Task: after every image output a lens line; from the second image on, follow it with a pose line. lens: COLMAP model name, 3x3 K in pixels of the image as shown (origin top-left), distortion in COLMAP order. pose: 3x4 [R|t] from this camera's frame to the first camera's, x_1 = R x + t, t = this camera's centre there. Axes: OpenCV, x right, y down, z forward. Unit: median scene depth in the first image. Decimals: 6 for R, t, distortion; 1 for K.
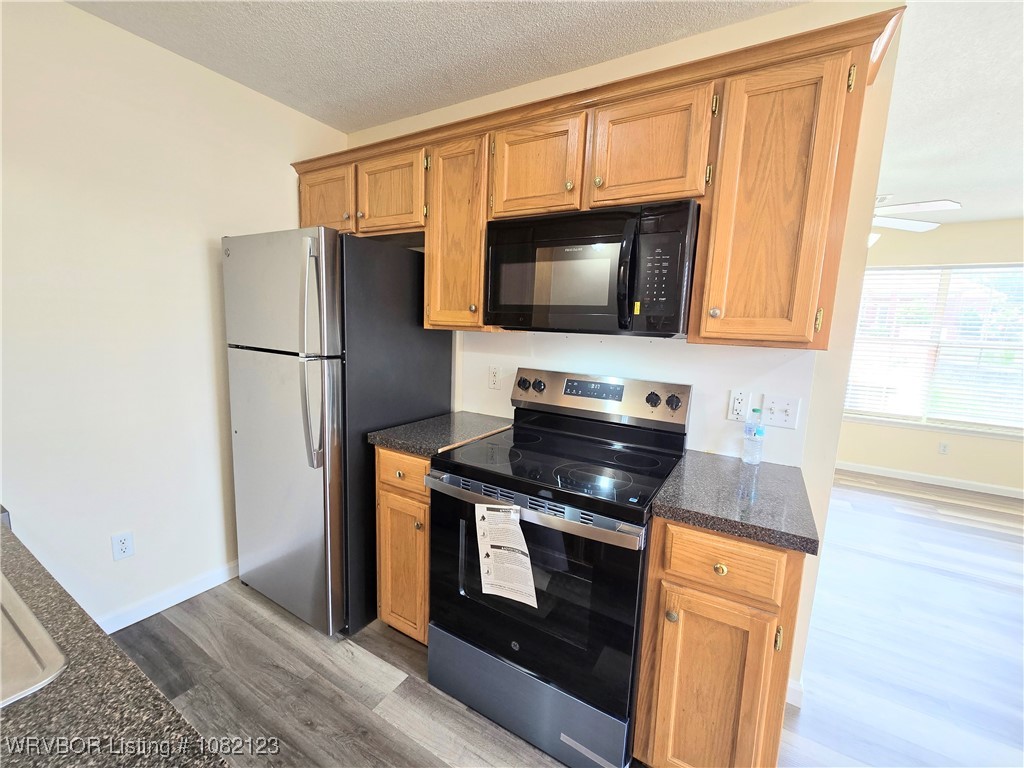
lens RADIAL K [[419.6, 0, 533.3], [0, 419.6, 387.1], [0, 0, 1]] dist [-0.005736, 0.000105]
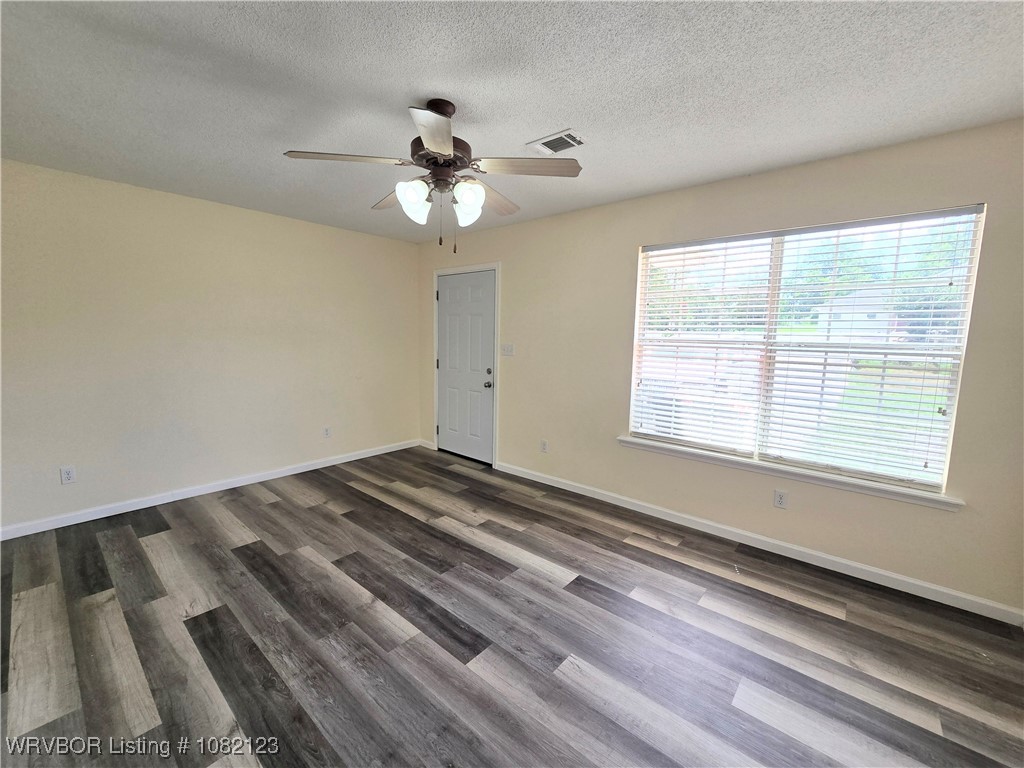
lens RADIAL K [[419.6, 0, 513.4], [0, 419.6, 385.0], [0, 0, 1]] dist [-0.005736, 0.000105]
pose [[0.983292, 0.015425, -0.181381, 0.677834], [-0.022917, 0.998965, -0.039282, -0.003344], [0.180587, 0.042783, 0.982628, 0.250308]]
